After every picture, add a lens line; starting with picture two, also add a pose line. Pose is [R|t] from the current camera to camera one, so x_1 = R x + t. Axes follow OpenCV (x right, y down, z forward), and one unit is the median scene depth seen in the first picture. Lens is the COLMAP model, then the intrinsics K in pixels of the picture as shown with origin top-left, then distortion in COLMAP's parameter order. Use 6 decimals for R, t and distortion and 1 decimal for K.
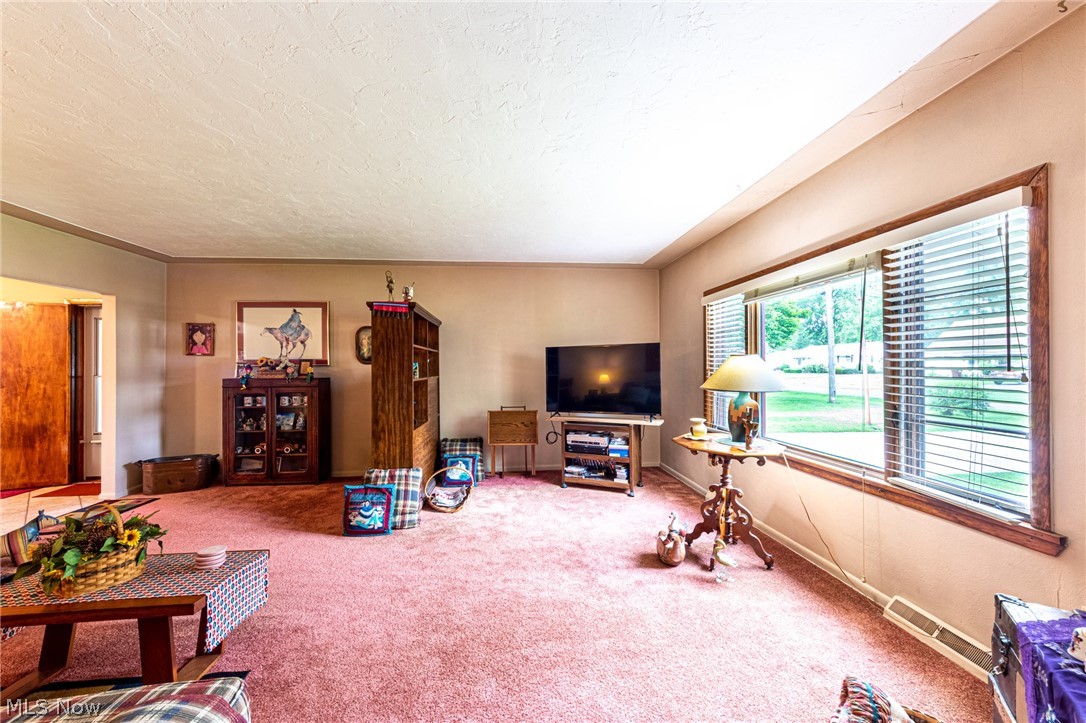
lens RADIAL K [[418.5, 0, 536.8], [0, 418.5, 366.0], [0, 0, 1]] dist [-0.001259, 0.000283]
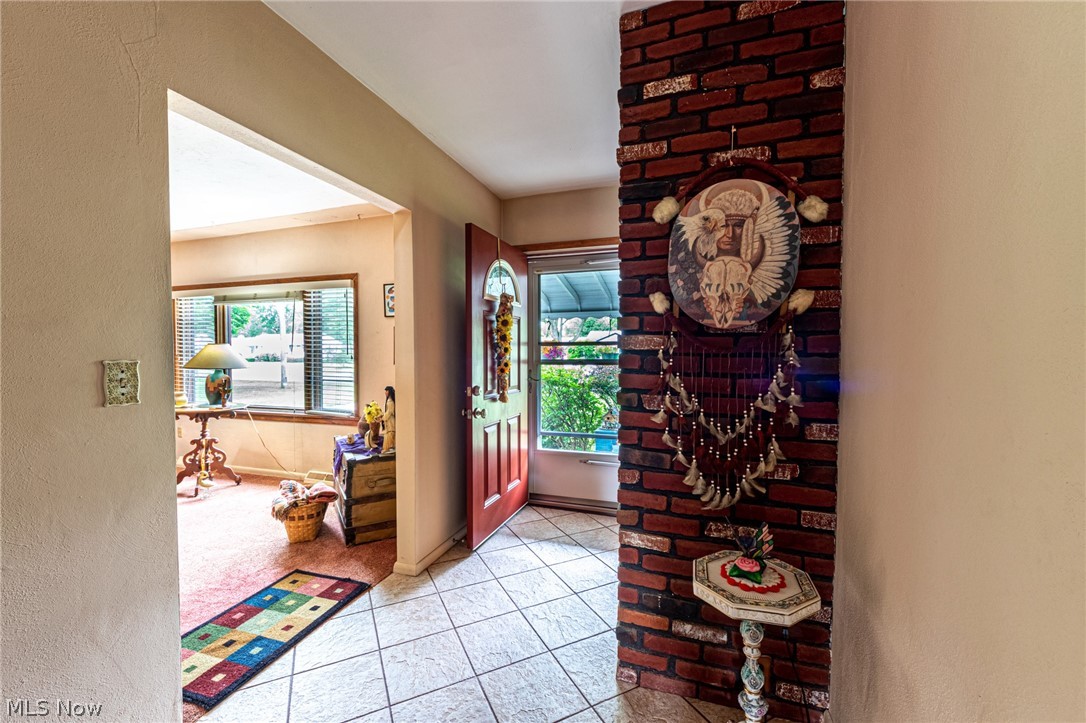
lens RADIAL K [[418.5, 0, 536.6], [0, 418.5, 364.6], [0, 0, 1]] dist [-0.001259, 0.000283]
pose [[0.401656, -0.014985, 0.915668, -0.385403], [-0.007123, 0.999785, 0.019487, 0.008660], [-0.915763, -0.014349, 0.401463, -0.581714]]
